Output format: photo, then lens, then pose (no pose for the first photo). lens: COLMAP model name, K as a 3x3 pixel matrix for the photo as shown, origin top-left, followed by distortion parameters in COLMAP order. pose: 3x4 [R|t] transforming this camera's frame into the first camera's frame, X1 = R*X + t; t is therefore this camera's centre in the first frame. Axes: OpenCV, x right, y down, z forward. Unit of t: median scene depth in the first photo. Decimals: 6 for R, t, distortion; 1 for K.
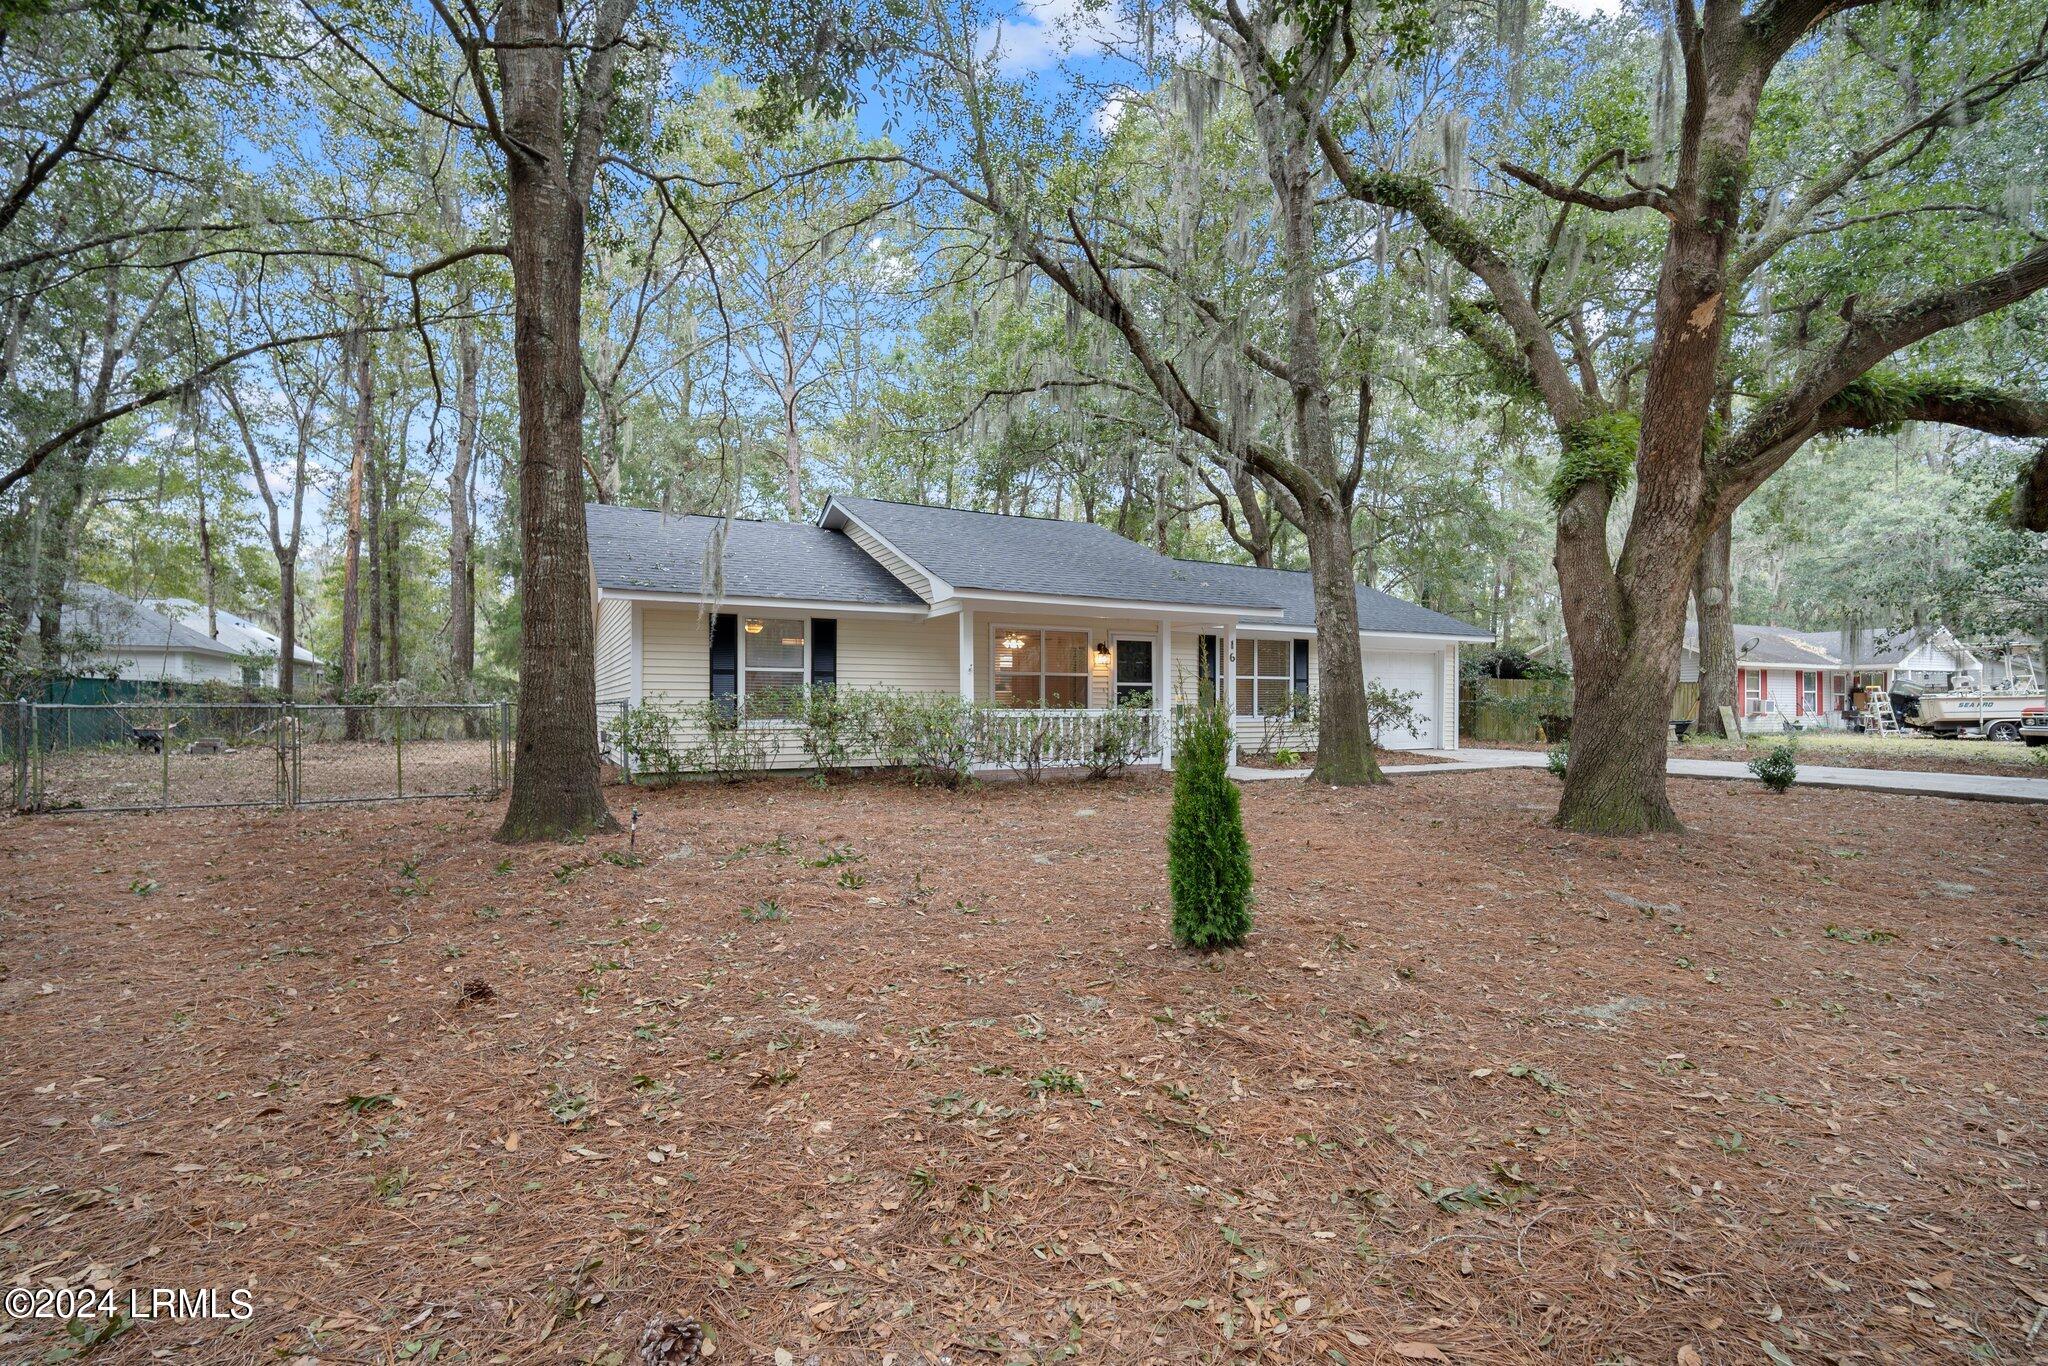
lens RADIAL K [[917.6, 0, 1028.7], [0, 917.6, 675.8], [0, 0, 1]] dist [-0.010348, 0.000325]
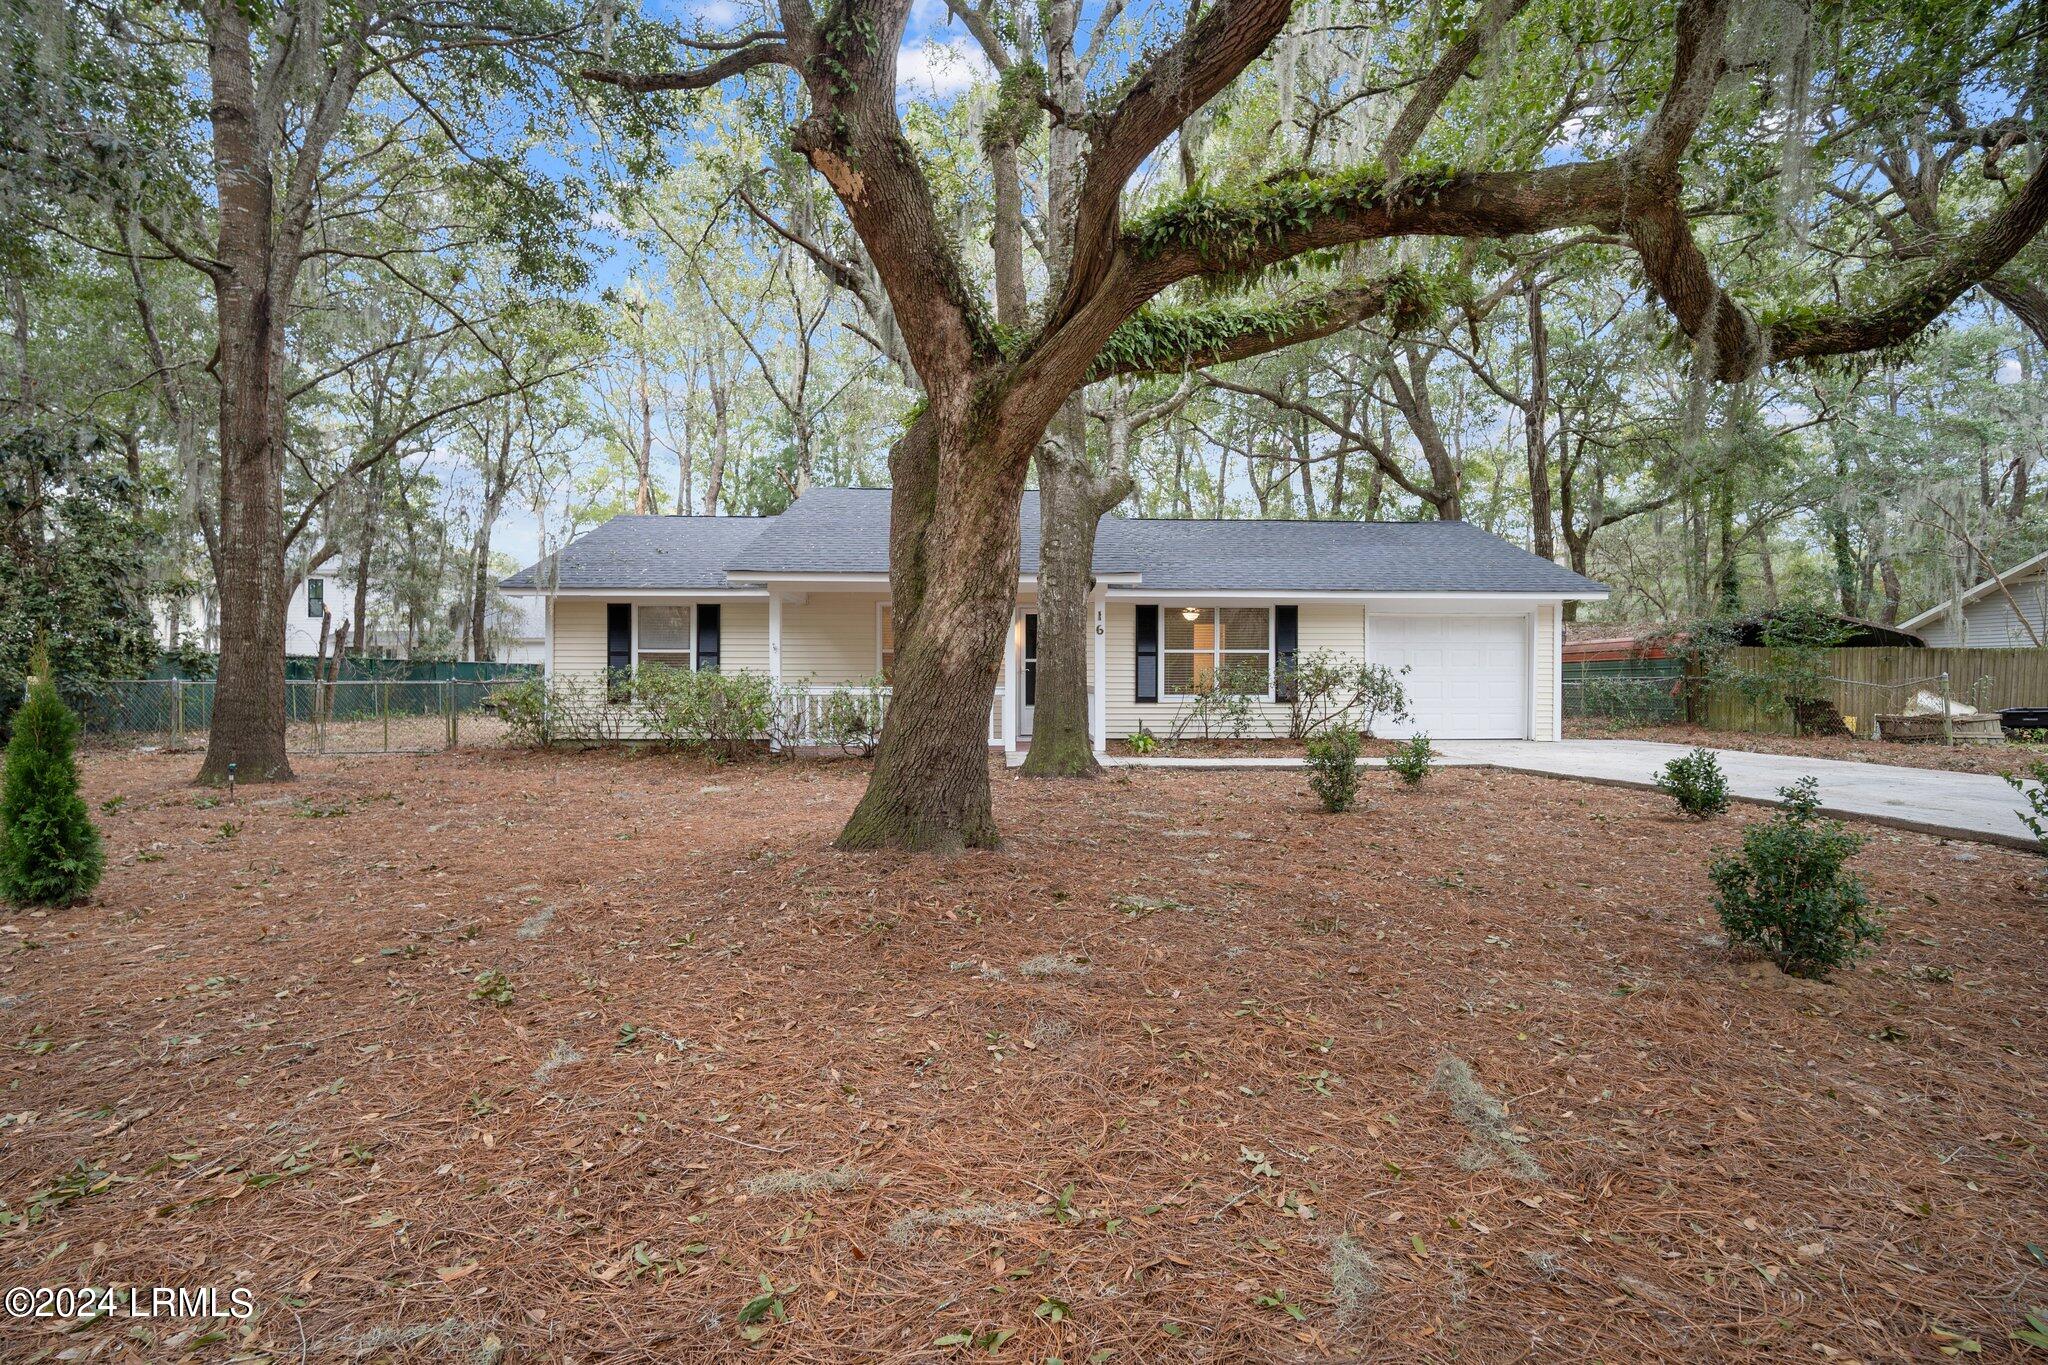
lens RADIAL K [[917.6, 0, 1028.7], [0, 917.6, 675.3], [0, 0, 1]] dist [-0.010348, 0.000325]
pose [[0.903041, -0.002462, -0.429546, 0.512552], [0.012953, 0.999685, 0.021501, 0.003622], [0.429358, -0.024980, 0.902789, 0.152772]]
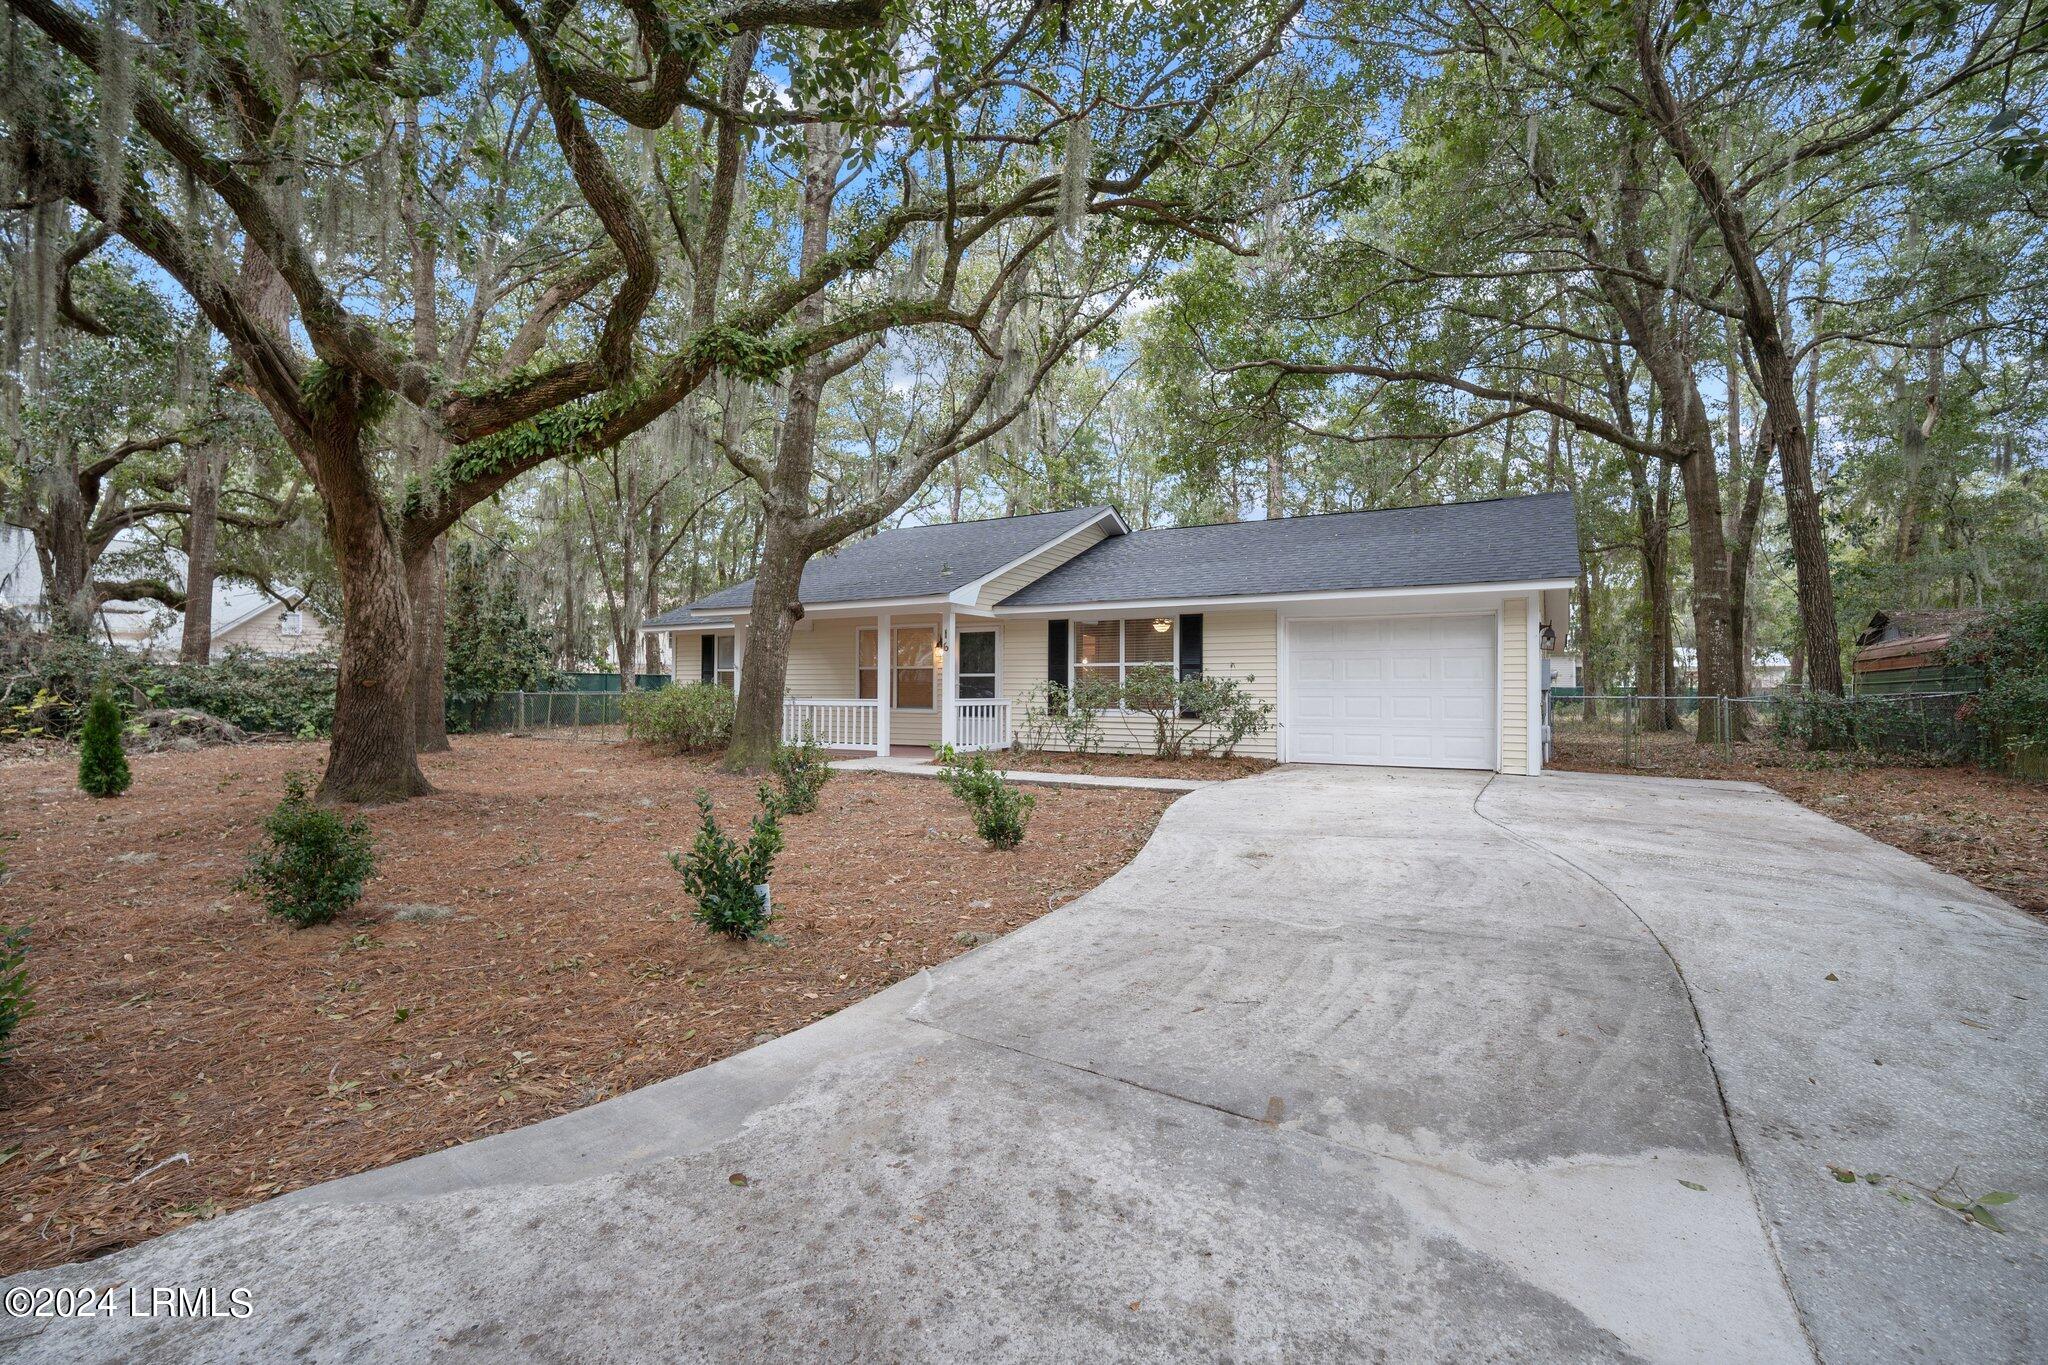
lens RADIAL K [[917.6, 0, 1028.7], [0, 917.6, 675.3], [0, 0, 1]] dist [-0.010348, 0.000325]
pose [[0.533106, -0.013741, -0.845937, 1.030115], [0.021233, 0.999770, -0.002859, 0.013702], [0.845782, -0.016437, 0.533275, 0.524799]]
